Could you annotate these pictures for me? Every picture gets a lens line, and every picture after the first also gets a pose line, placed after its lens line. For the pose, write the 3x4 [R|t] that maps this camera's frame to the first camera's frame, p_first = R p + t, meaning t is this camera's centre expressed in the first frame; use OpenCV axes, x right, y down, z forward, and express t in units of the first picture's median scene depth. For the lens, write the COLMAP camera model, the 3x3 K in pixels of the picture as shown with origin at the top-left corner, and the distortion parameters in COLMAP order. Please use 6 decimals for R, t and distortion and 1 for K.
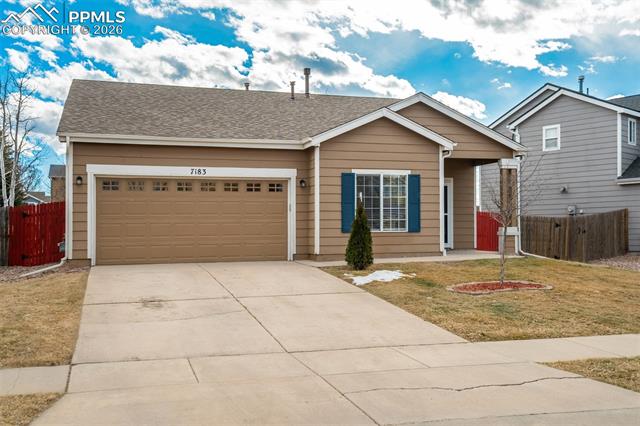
lens RADIAL K [[785.1, 0, 320.0], [0, 785.1, 213.0], [0, 0, 1]] dist [0.074755, -0.006292]
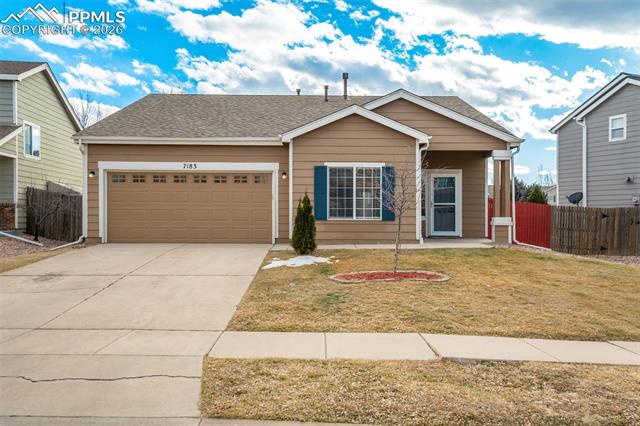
lens RADIAL K [[642.7, 0, 309.5], [0, 642.7, 211.7], [0, 0, 1]] dist [0.018709, 0.014732]
pose [[0.934649, 0.013161, -0.355327, 0.334485], [-0.006668, 0.999788, 0.019491, -0.004261], [0.355508, -0.015848, 0.934539, 0.151781]]
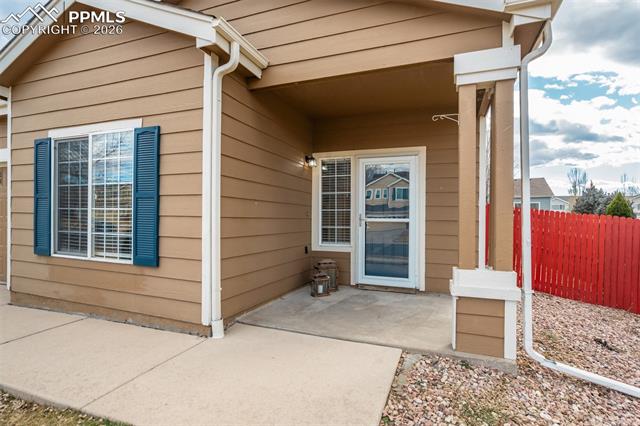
lens RADIAL K [[343.4, 0, 309.8], [0, 343.4, 209.9], [0, 0, 1]] dist [-0.023279, 0.000010]
pose [[0.729519, 0.010868, -0.683874, 0.309498], [-0.005764, 0.999936, 0.009742, -0.007773], [0.683936, -0.003165, 0.729535, 0.940484]]
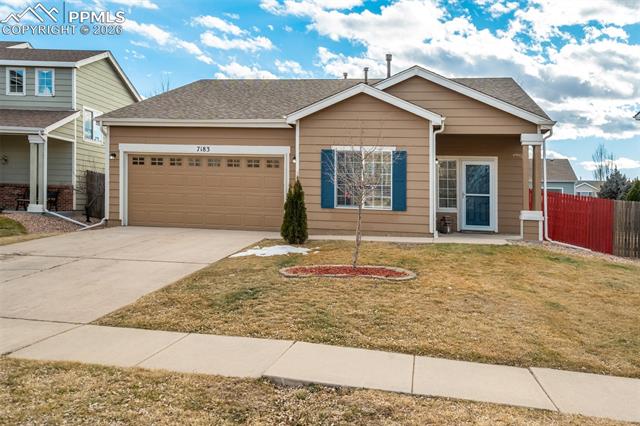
lens RADIAL K [[633.4, 0, 319.8], [0, 633.4, 177.5], [0, 0, 1]] dist [0.011056, 0.013035]
pose [[0.859078, 0.016319, -0.511584, 0.440071], [-0.030152, 0.999369, -0.018755, 0.001007], [0.510955, 0.031537, 0.859029, 0.283886]]
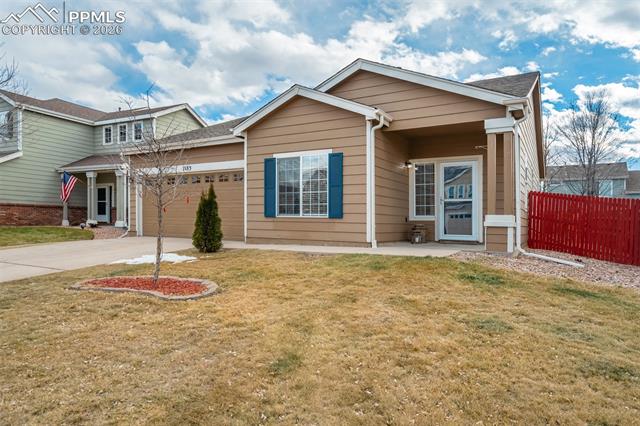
lens RADIAL K [[441.6, 0, 265.5], [0, 441.6, 211.5], [0, 0, 1]] dist [-0.024721, 0.001444]
pose [[0.553106, 0.002926, -0.833106, 0.496537], [-0.004183, 0.999991, 0.000735, 0.016802], [0.833100, 0.003078, 0.553113, 0.669129]]
